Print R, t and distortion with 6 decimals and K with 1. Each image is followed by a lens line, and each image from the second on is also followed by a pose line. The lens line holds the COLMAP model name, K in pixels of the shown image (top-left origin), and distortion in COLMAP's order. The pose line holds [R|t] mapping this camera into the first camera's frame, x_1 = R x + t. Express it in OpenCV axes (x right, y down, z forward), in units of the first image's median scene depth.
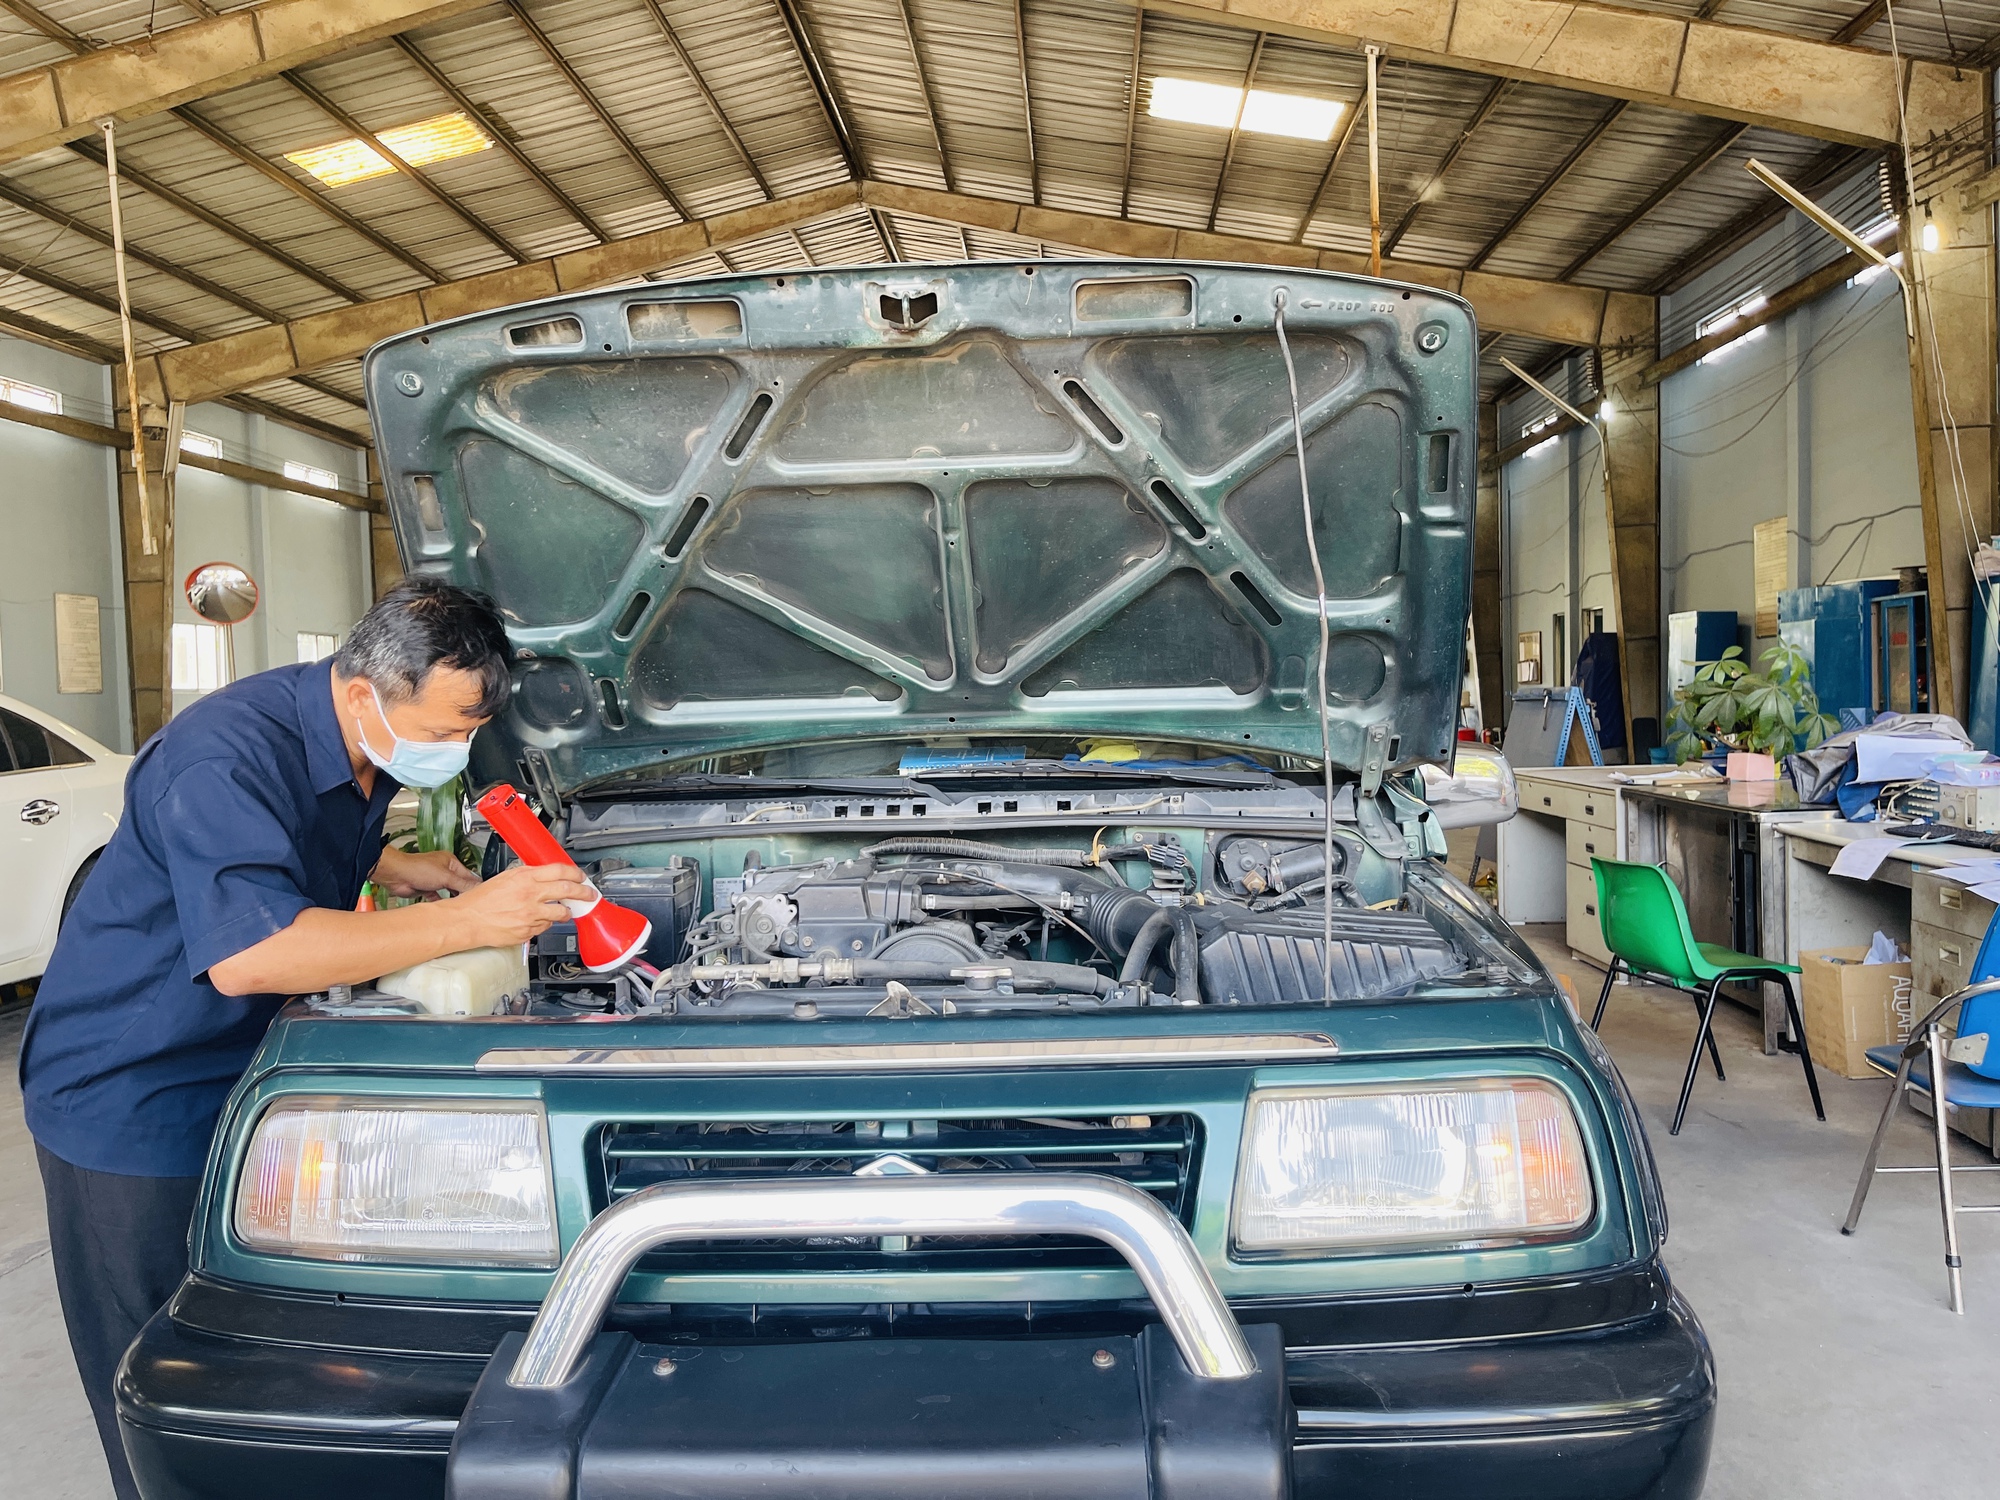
lens RADIAL K [[1525.1, 0, 1005.2], [0, 1525.1, 758.7], [0, 0, 1]] dist [0.061686, -0.086380]
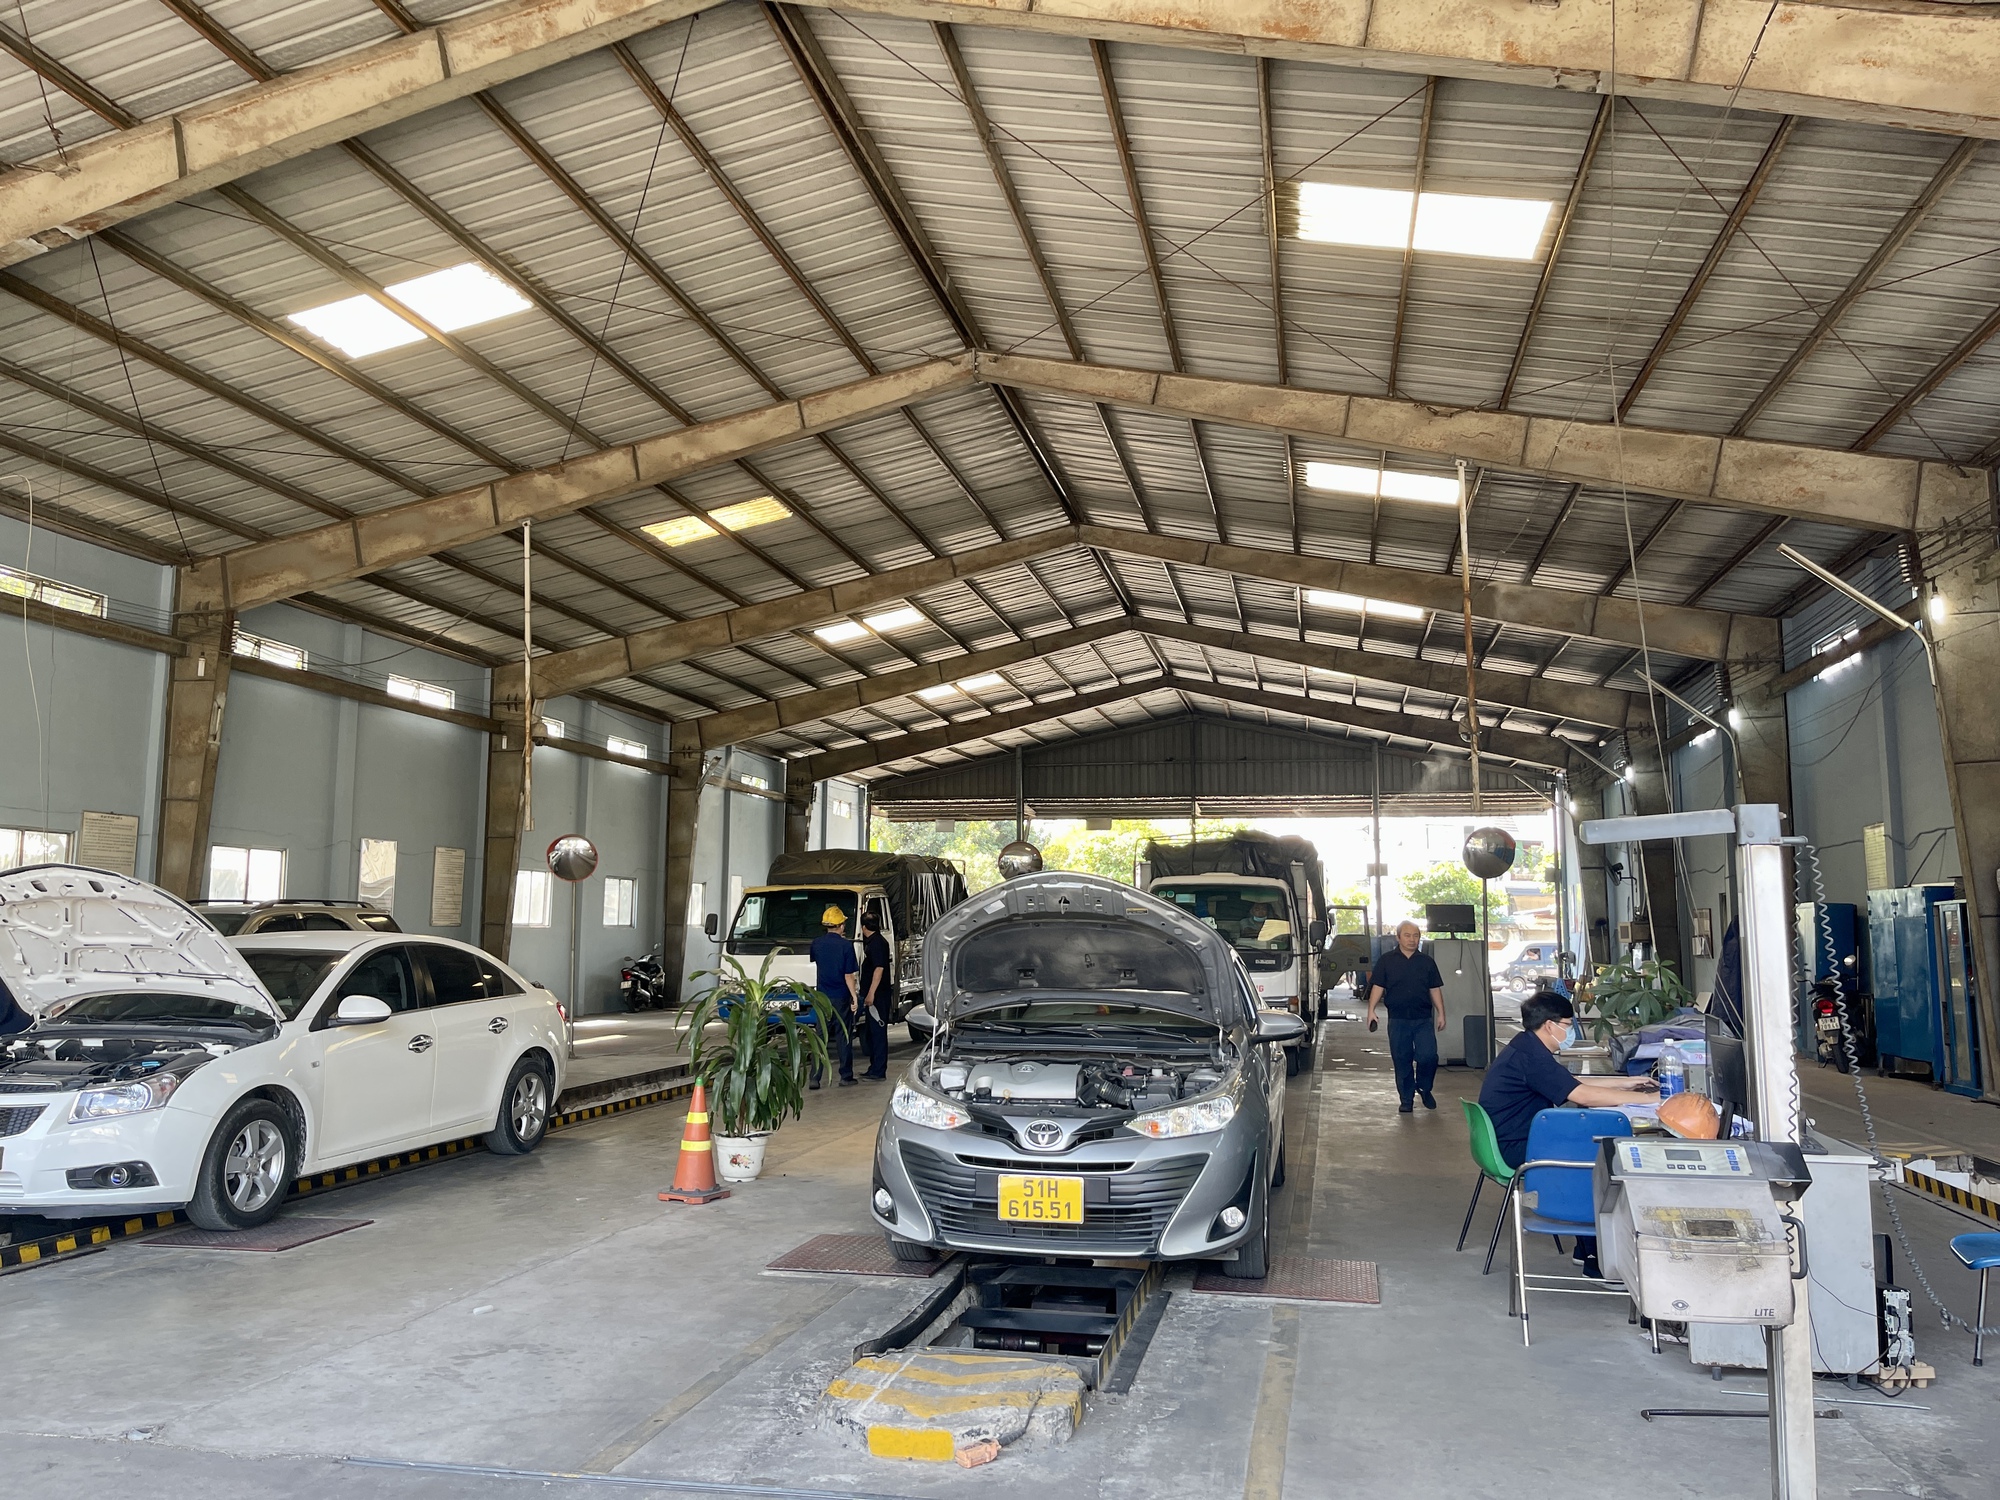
lens RADIAL K [[1525.1, 0, 1004.4], [0, 1525.1, 746.3], [0, 0, 1]] dist [0.061686, -0.086380]
pose [[0.987135, 0.013858, -0.159285, 0.050037], [-0.039582, 0.986407, -0.159482, -0.006597], [0.154910, 0.163735, 0.974266, -0.189053]]
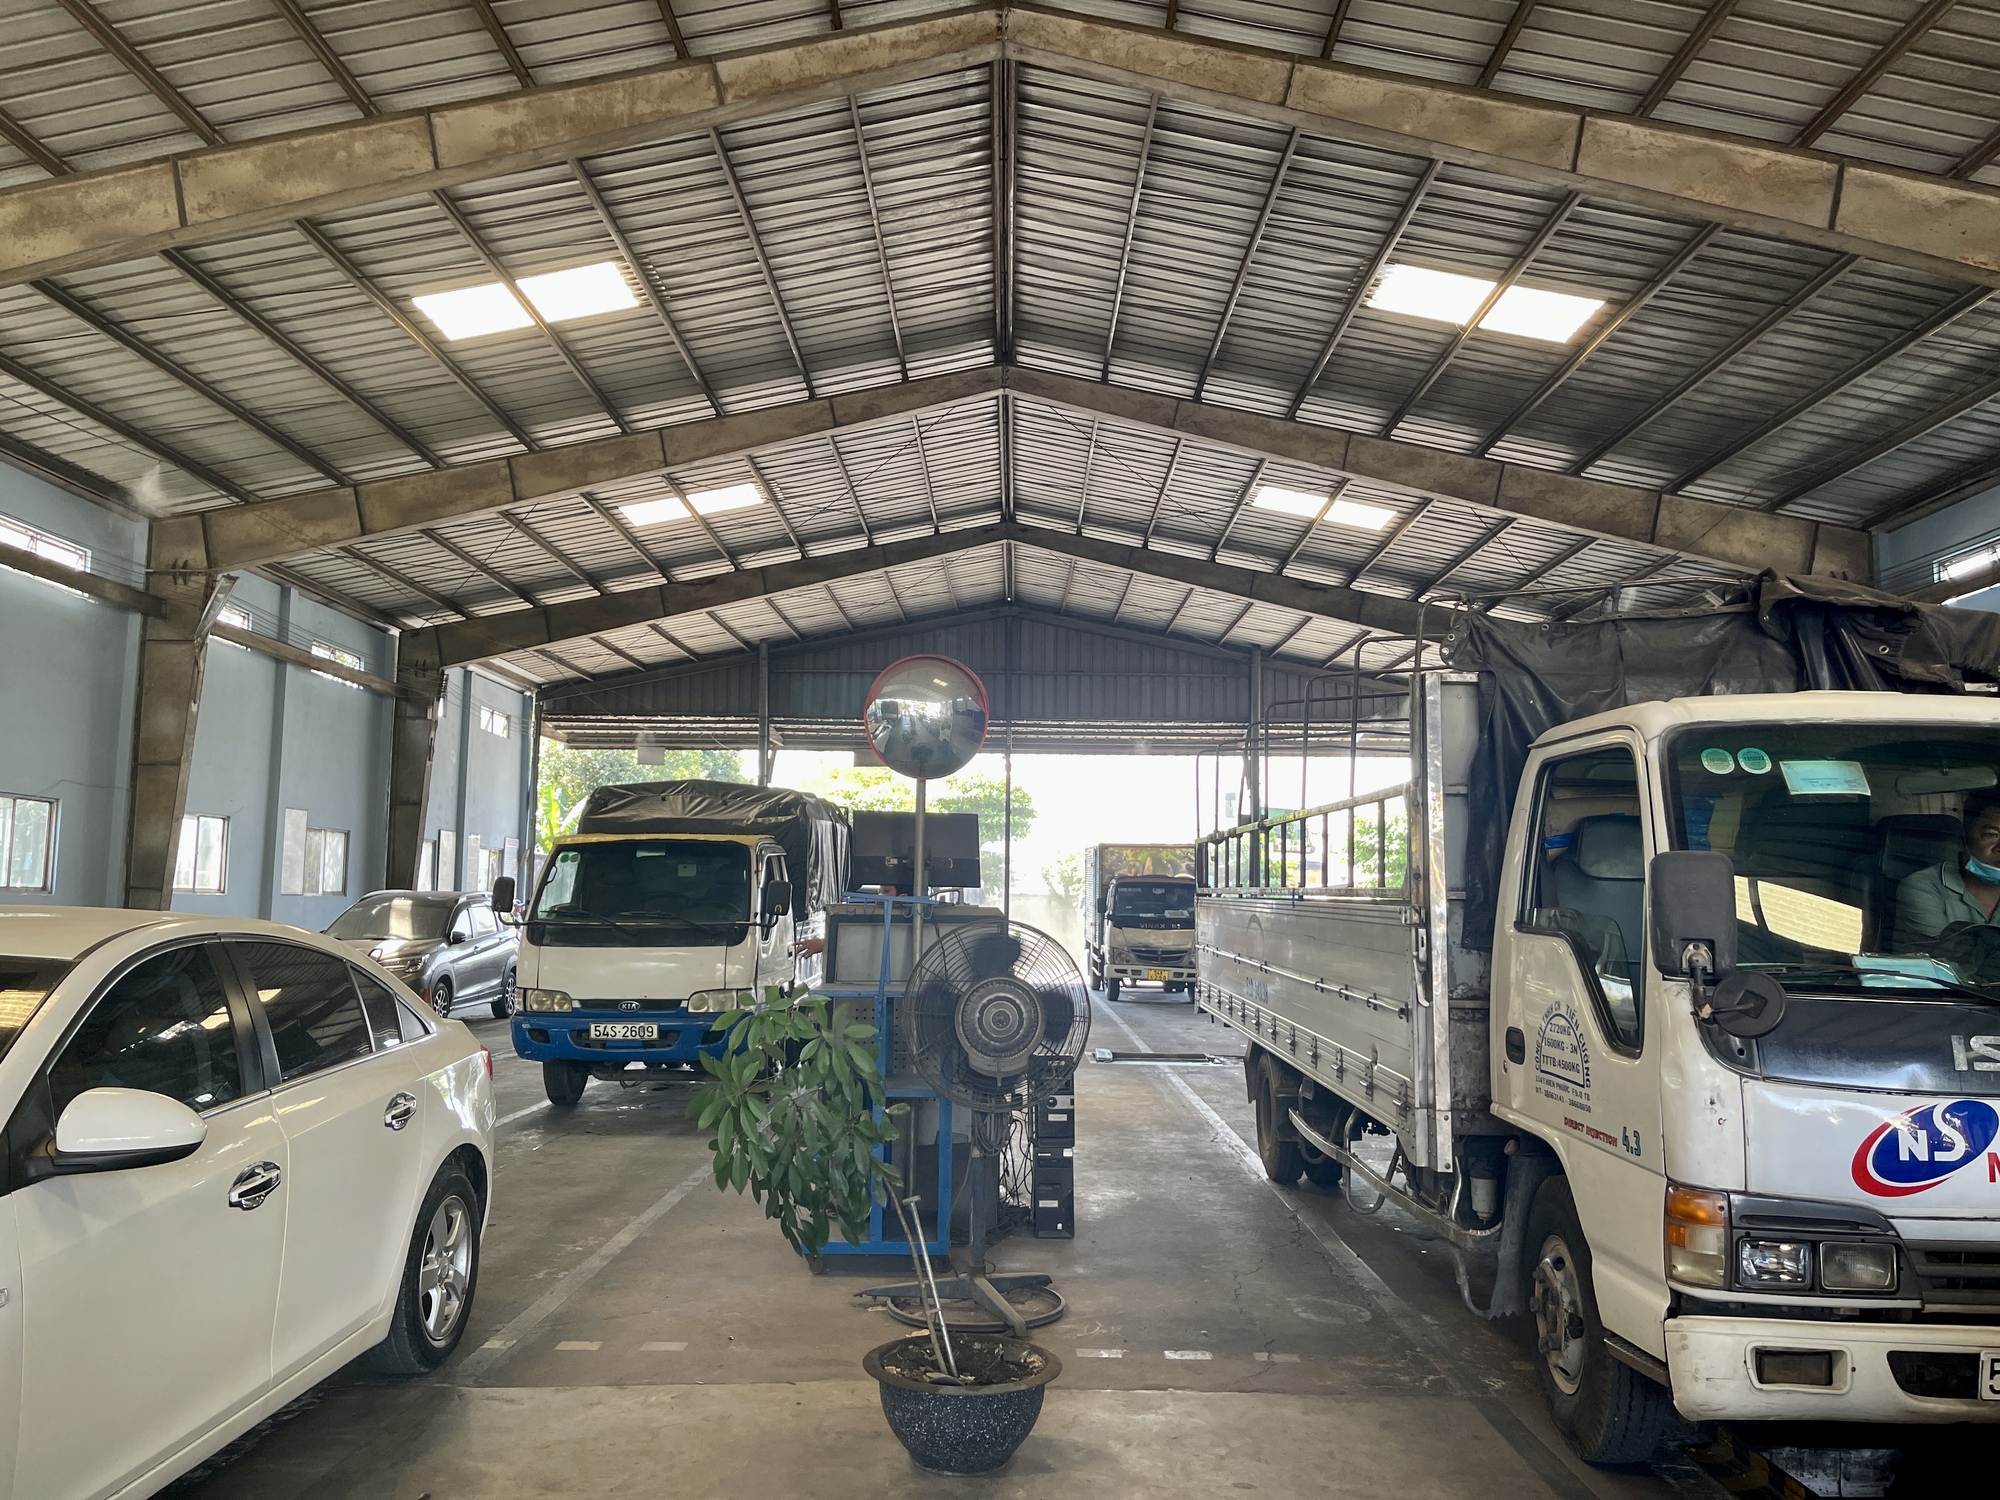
lens RADIAL K [[1525.1, 0, 998.5], [0, 1525.1, 748.9], [0, 0, 1]] dist [0.061686, -0.086380]
pose [[0.998455, 0.044016, 0.033910, -0.118430], [-0.038498, 0.988084, -0.149026, -0.035176], [-0.040065, 0.147490, 0.988252, 0.563234]]
